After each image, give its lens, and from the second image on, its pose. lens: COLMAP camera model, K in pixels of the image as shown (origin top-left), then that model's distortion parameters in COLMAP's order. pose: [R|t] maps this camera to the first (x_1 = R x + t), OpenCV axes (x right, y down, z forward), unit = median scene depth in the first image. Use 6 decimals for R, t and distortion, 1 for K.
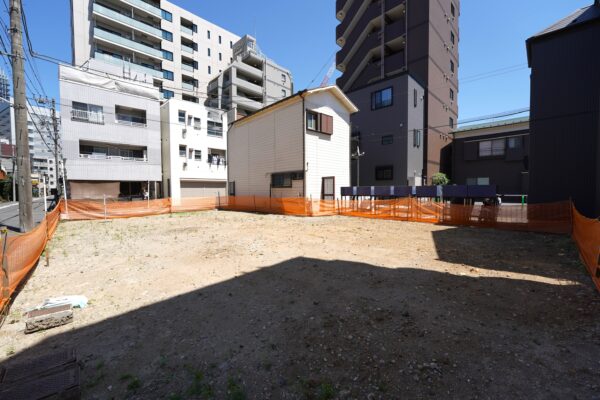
lens RADIAL K [[242.2, 0, 298.9], [0, 242.2, 199.5], [0, 0, 1]] dist [-0.002551, 0.000254]
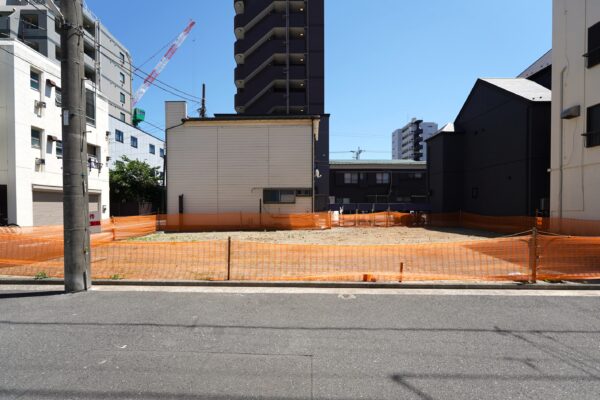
lens RADIAL K [[254.6, 0, 301.9], [0, 254.6, 209.4], [0, 0, 1]] dist [-0.003014, 0.000800]
pose [[0.697976, -0.004253, 0.716108, -0.525214], [0.026753, 0.999439, -0.020139, -0.001090], [-0.715621, 0.033214, 0.697699, 0.144019]]
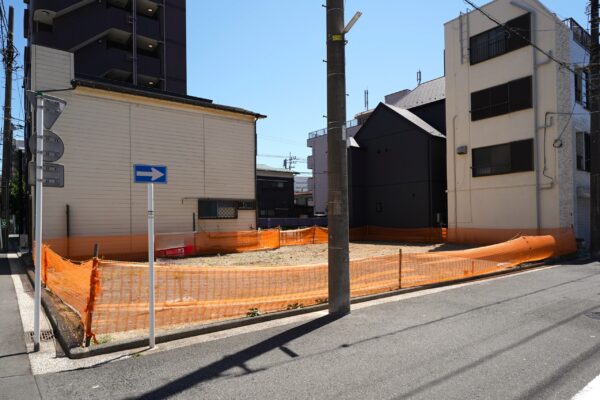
lens RADIAL K [[365.2, 0, 285.2], [0, 365.2, 215.2], [0, 0, 1]] dist [0.006106, -0.009387]
pose [[0.131840, 0.015226, 0.991154, -0.816017], [0.052951, 0.998346, -0.022380, -0.016546], [-0.989856, 0.055433, 0.130816, 0.447766]]
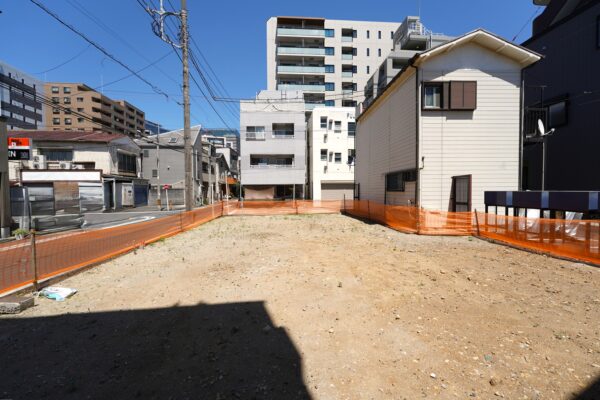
lens RADIAL K [[242.2, 0, 298.5], [0, 242.2, 197.0], [0, 0, 1]] dist [-0.002551, 0.000254]
pose [[0.760268, 0.016883, -0.649390, 0.137742], [-0.022502, 0.999747, -0.000353, -0.017040], [0.649220, 0.014880, 0.760455, 0.144170]]
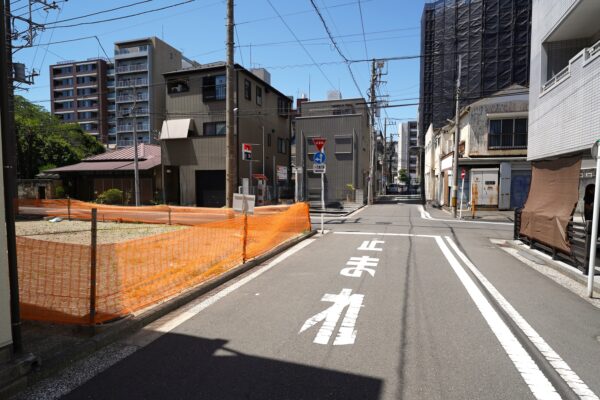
lens RADIAL K [[333.0, 0, 299.8], [0, 333.0, 199.3], [0, 0, 1]] dist [-0.005703, 0.001590]
pose [[-0.887432, 0.026700, -0.460165, -0.315378], [-0.015052, 0.996110, 0.086827, -0.052626], [0.460693, 0.083979, -0.883578, 1.115941]]
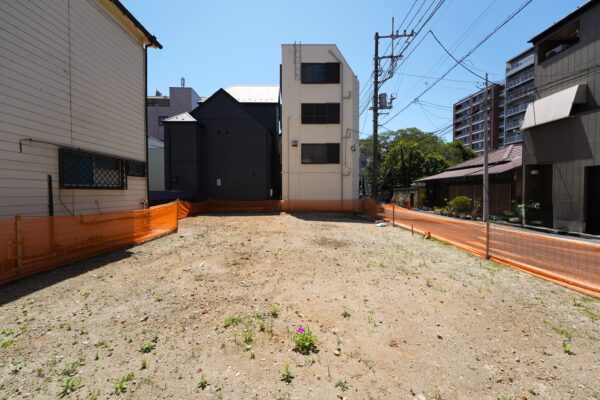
lens RADIAL K [[242.2, 0, 298.5], [0, 242.2, 200.0], [0, 0, 1]] dist [-0.002551, 0.000254]
pose [[-0.726073, -0.015142, 0.687451, -0.427033], [0.033695, 0.997773, 0.057566, -0.029521], [-0.686791, 0.064961, -0.723946, 0.740372]]
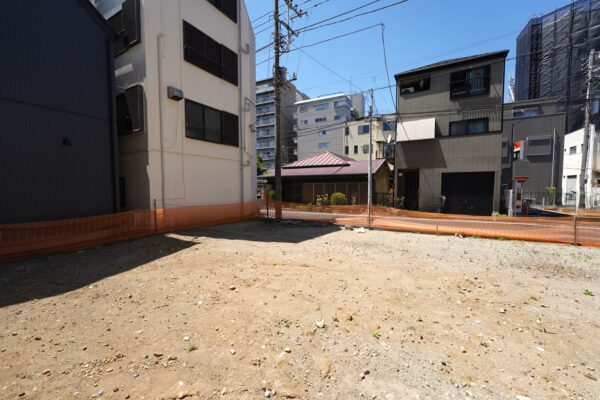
lens RADIAL K [[242.2, 0, 299.4], [0, 242.2, 198.2], [0, 0, 1]] dist [-0.002551, 0.000254]
pose [[-0.957644, 0.022670, -0.287061, 0.097060], [-0.002327, 0.996254, 0.086440, -0.034272], [0.287945, 0.083447, -0.954004, 0.598470]]
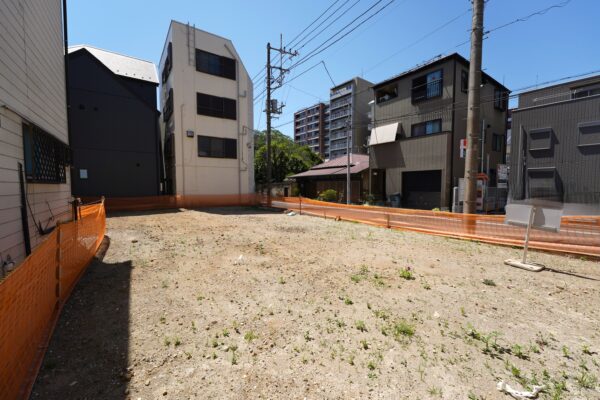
lens RADIAL K [[242.2, 0, 297.6], [0, 242.2, 198.7], [0, 0, 1]] dist [-0.002551, 0.000254]
pose [[-0.989216, 0.000384, 0.146462, -0.287113], [0.013853, 0.995758, 0.090957, -0.036983], [-0.145805, 0.092005, -0.985026, 0.866109]]
